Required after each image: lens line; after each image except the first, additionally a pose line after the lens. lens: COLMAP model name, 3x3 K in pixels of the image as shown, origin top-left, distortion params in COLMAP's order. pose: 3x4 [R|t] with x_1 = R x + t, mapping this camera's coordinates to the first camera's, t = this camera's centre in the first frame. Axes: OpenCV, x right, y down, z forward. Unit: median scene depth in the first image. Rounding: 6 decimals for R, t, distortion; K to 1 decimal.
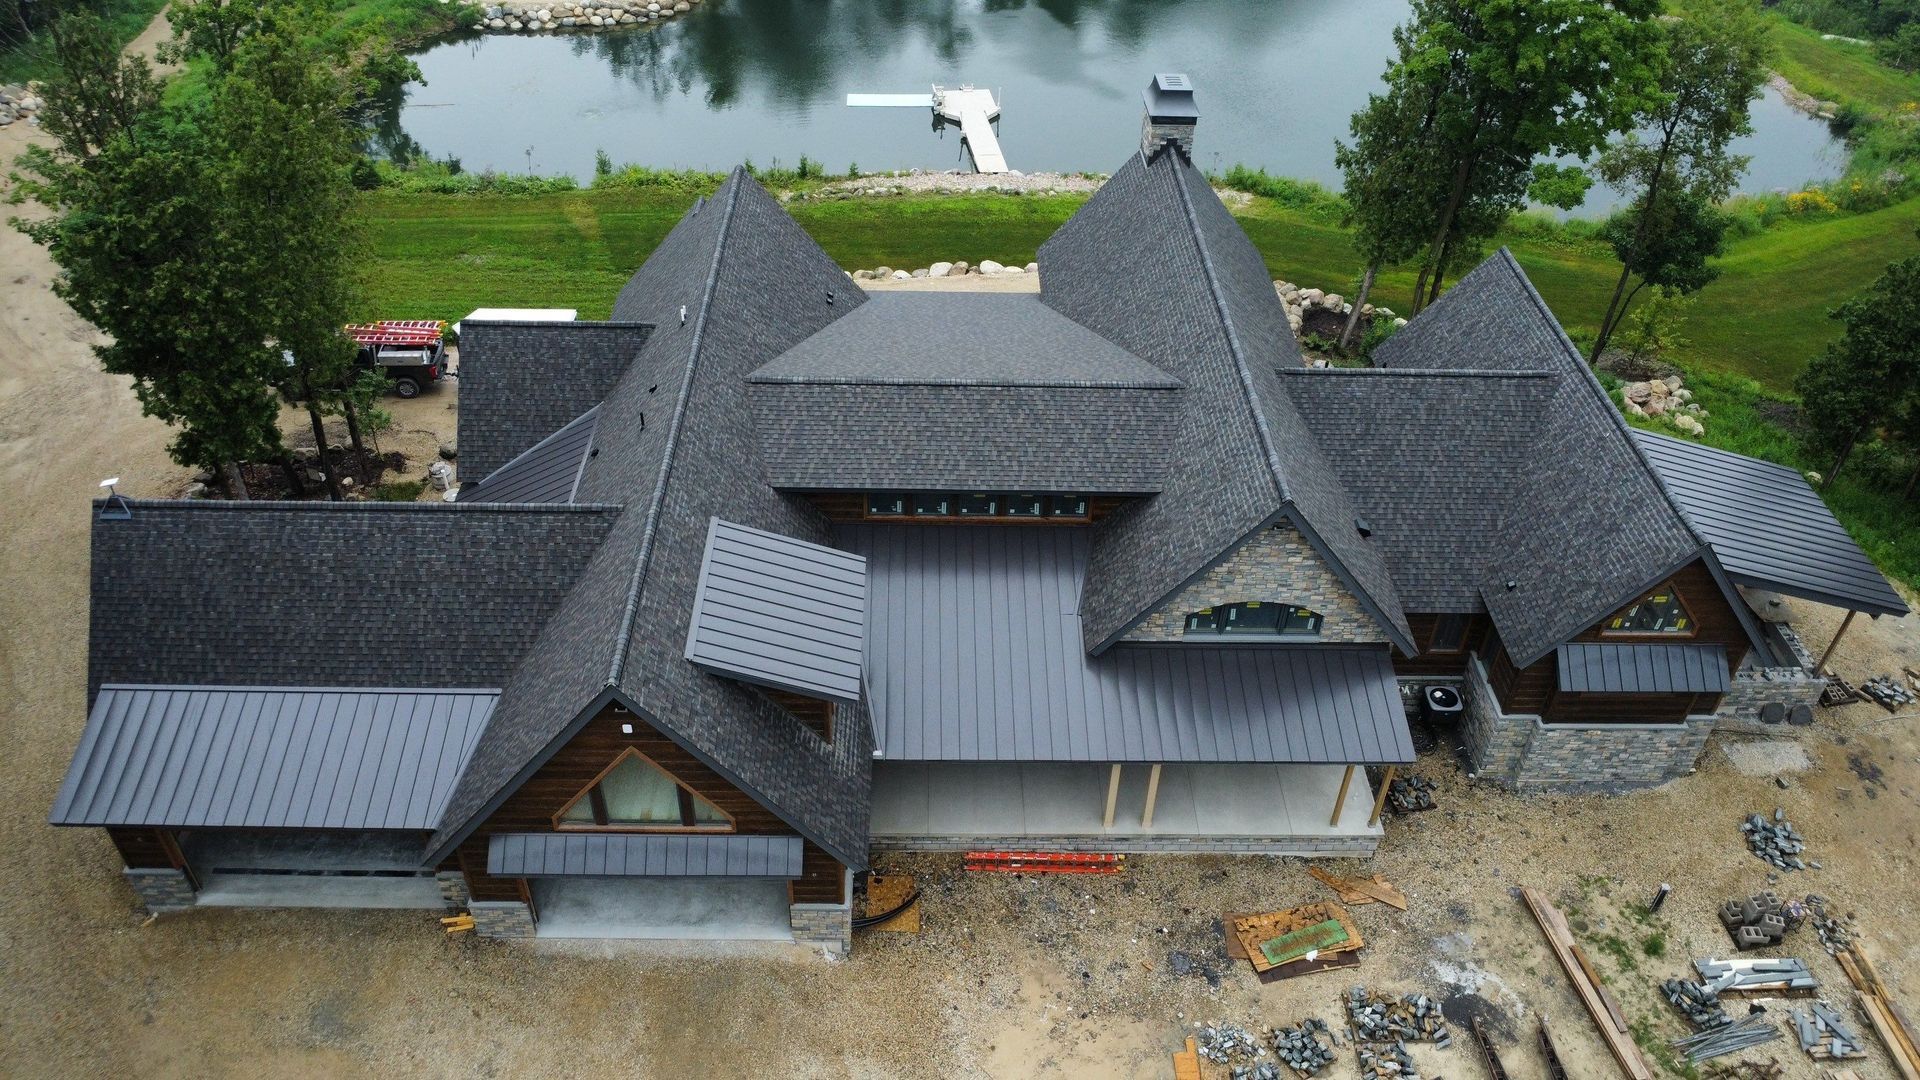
lens RADIAL K [[1397.1, 0, 954.6], [0, 1397.1, 540.9], [0, 0, 1]] dist [-0.017305, -0.015930]
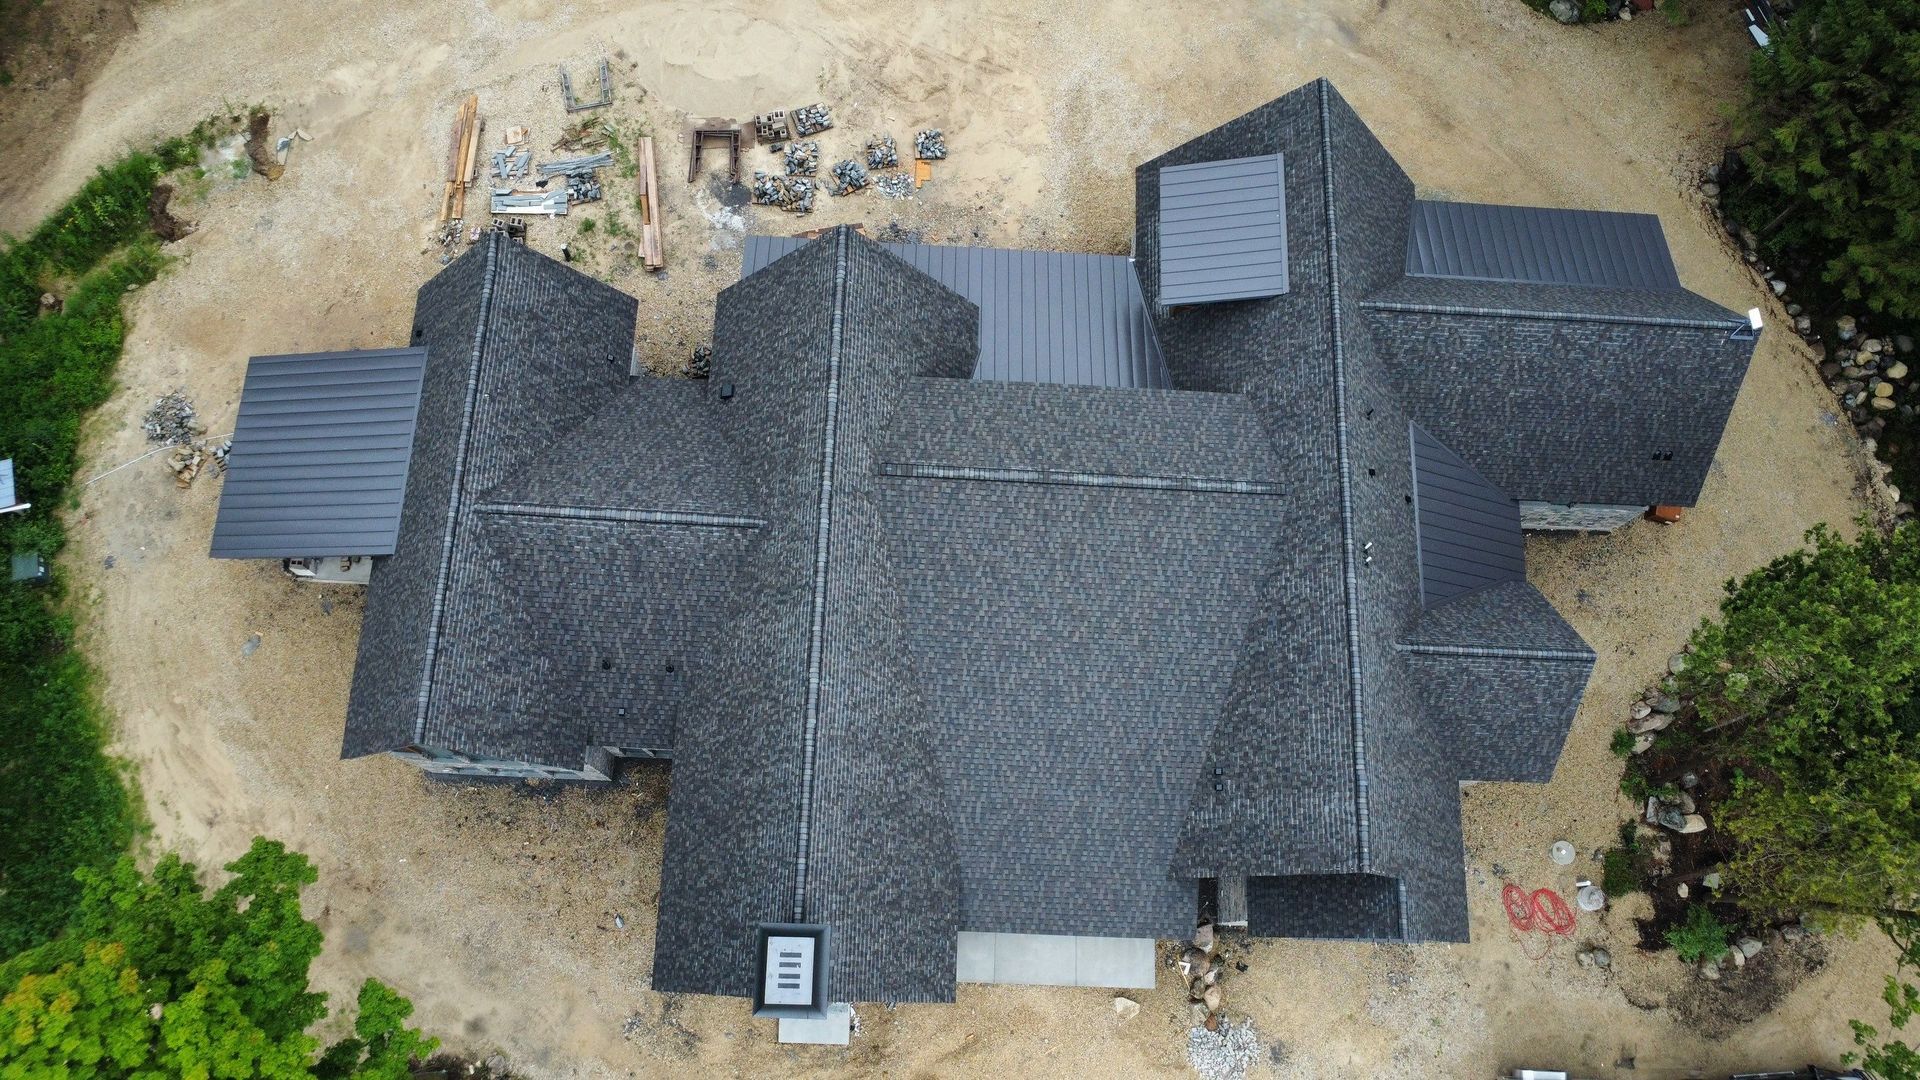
lens RADIAL K [[1397.1, 0, 953.9], [0, 1397.1, 538.6], [0, 0, 1]] dist [-0.017305, -0.015930]
pose [[-0.996251, -0.072640, -0.046993, 0.166376], [-0.018017, -0.357068, 0.933905, -1.241561], [-0.084619, 0.931250, 0.354421, 0.768198]]
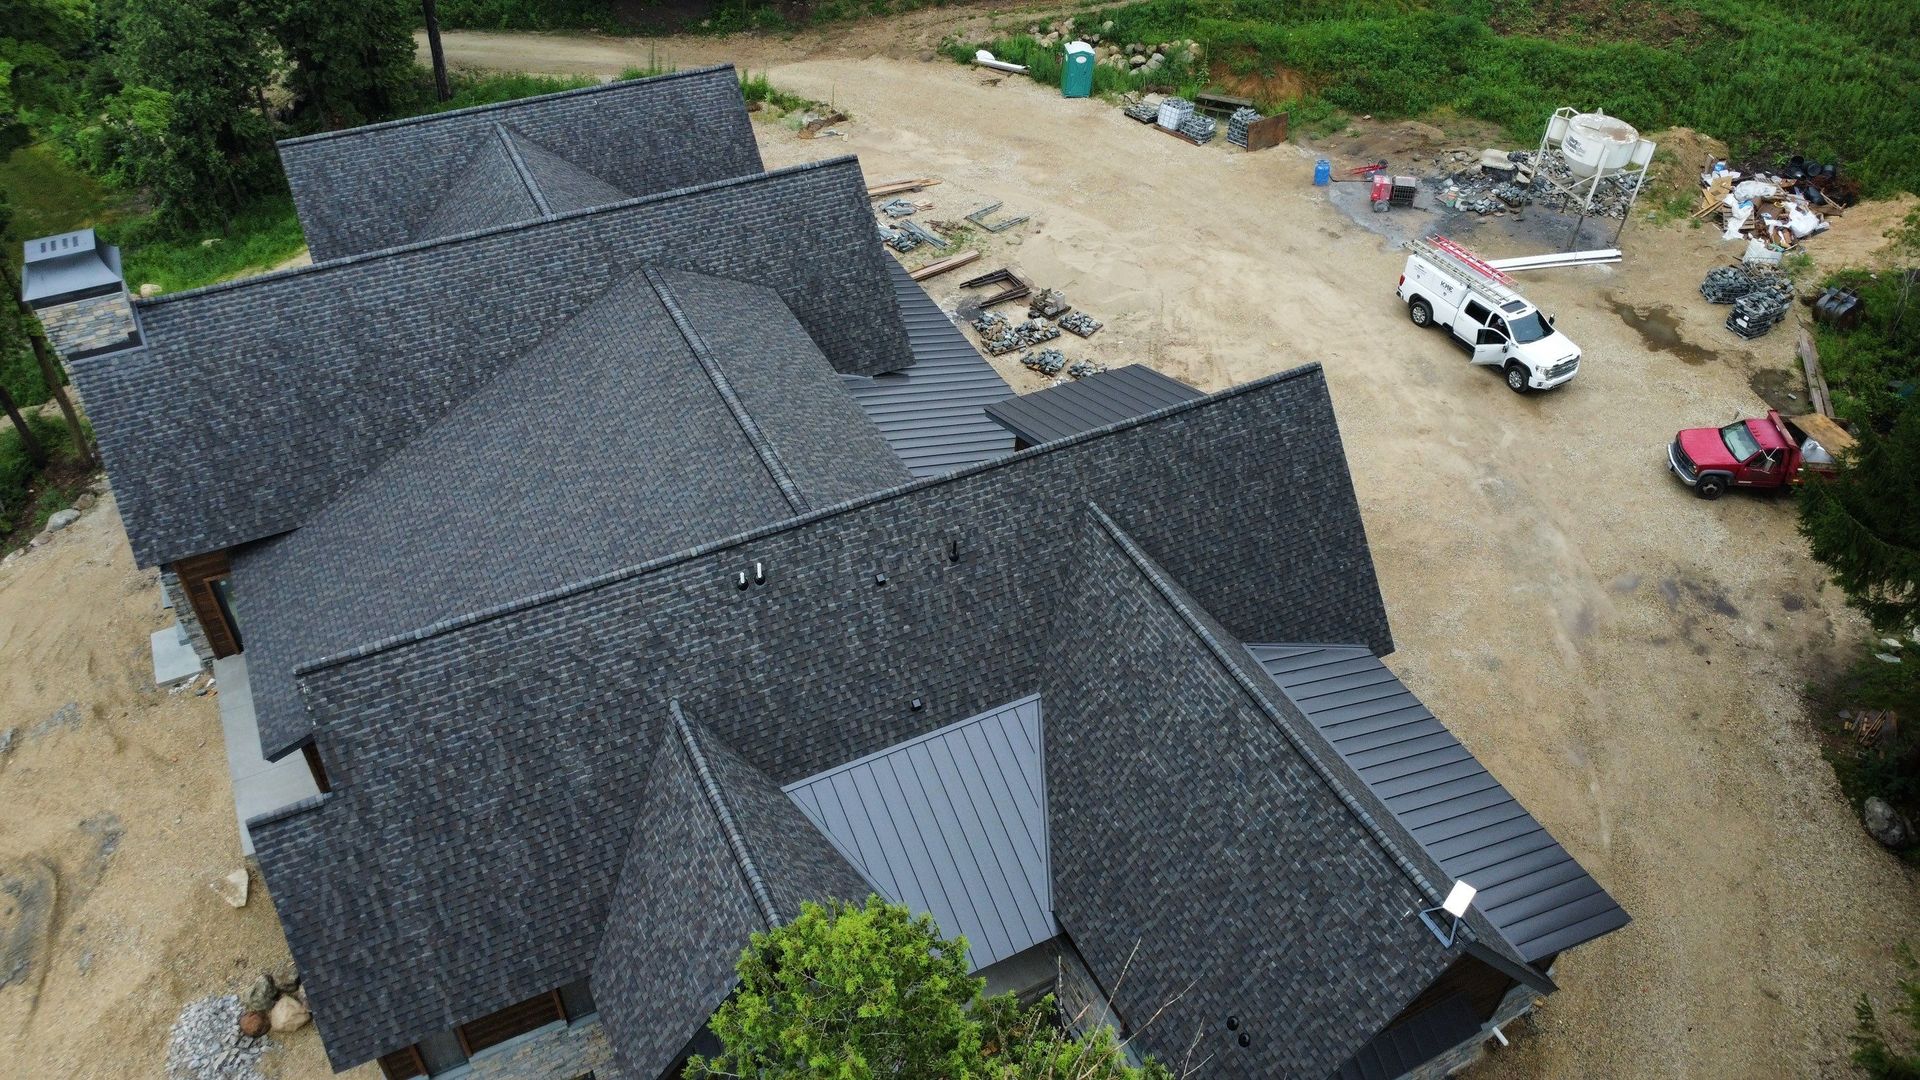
lens RADIAL K [[1397.1, 0, 957.1], [0, 1397.1, 539.4], [0, 0, 1]] dist [-0.017305, -0.015930]
pose [[-0.433746, -0.626393, 0.647686, -0.823817], [0.525790, 0.407787, 0.746495, -0.757318], [-0.731717, 0.664336, 0.152475, 0.921325]]
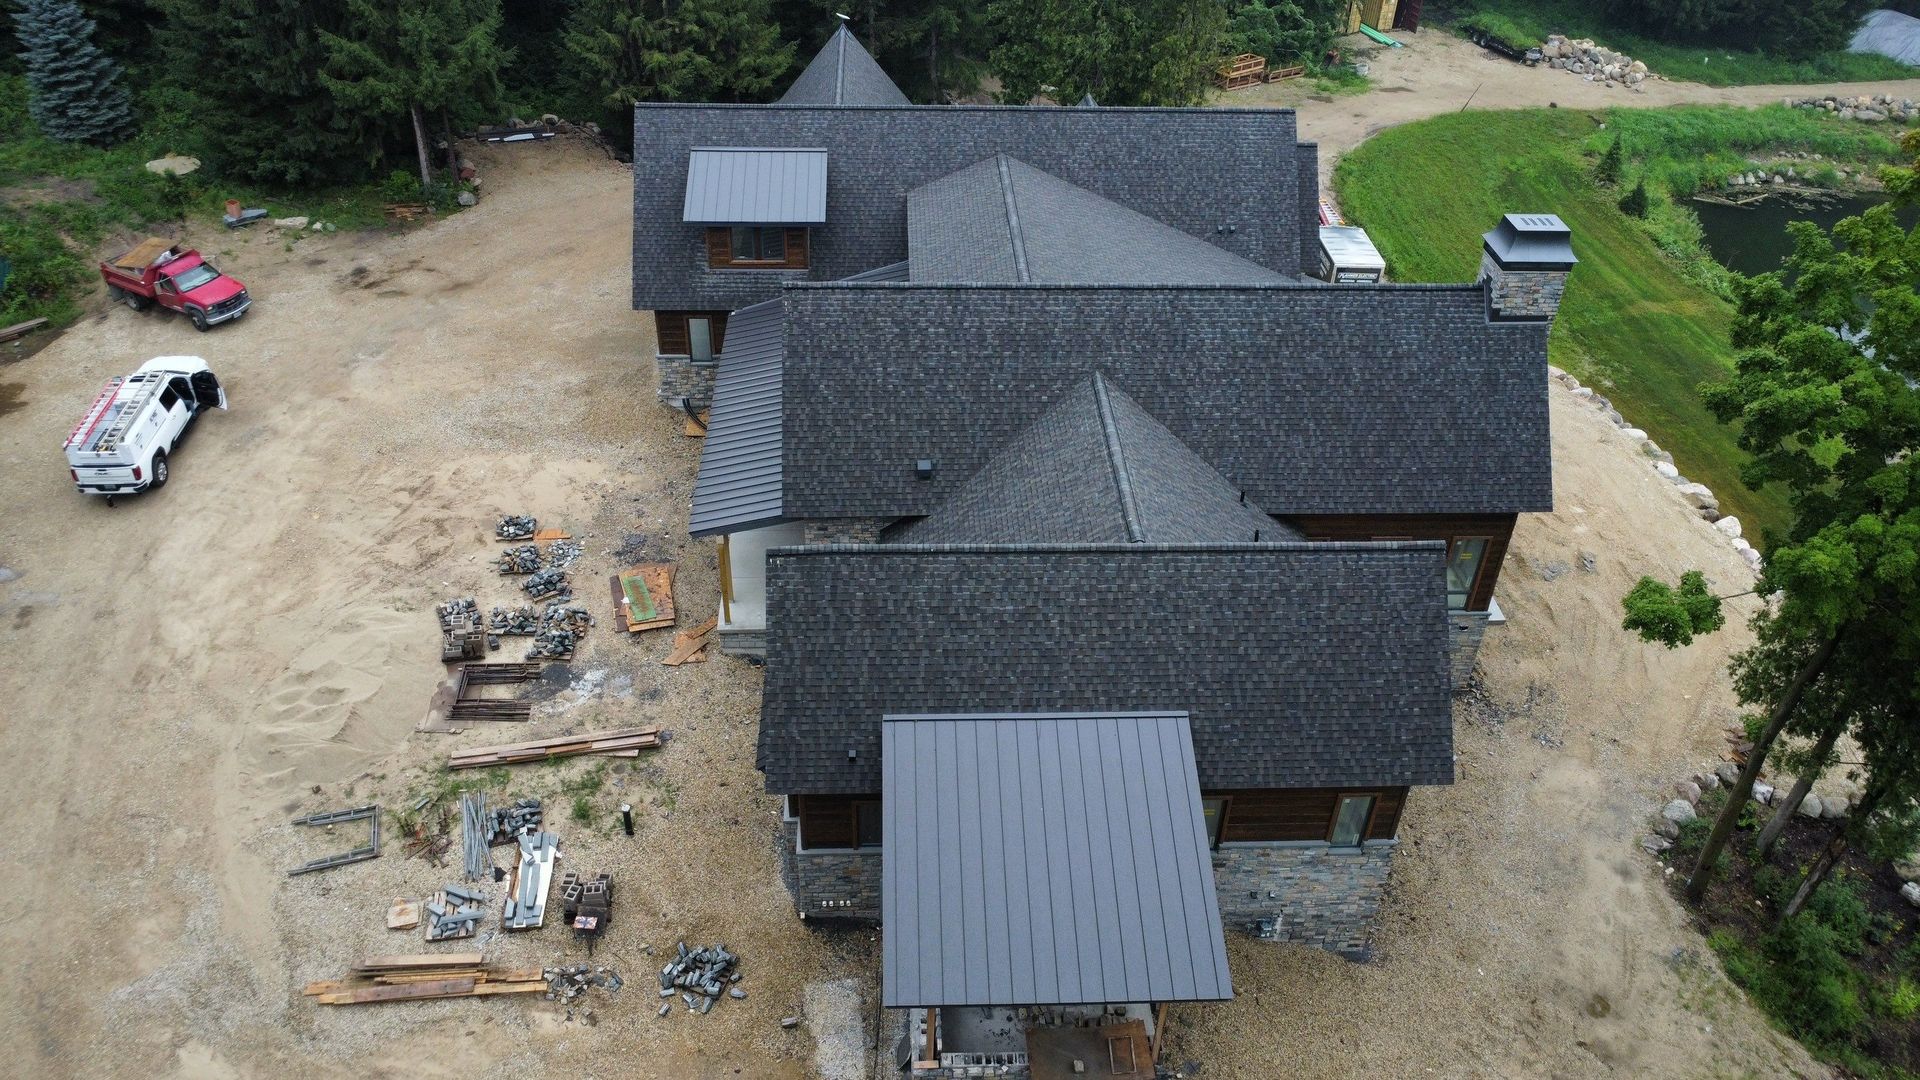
lens RADIAL K [[1397.1, 0, 954.5], [0, 1397.1, 538.9], [0, 0, 1]] dist [-0.017305, -0.015930]
pose [[0.025127, 0.576817, -0.816487, 1.269998], [-0.637379, 0.638451, 0.431426, -0.472079], [0.770141, 0.509571, 0.383694, 0.727413]]
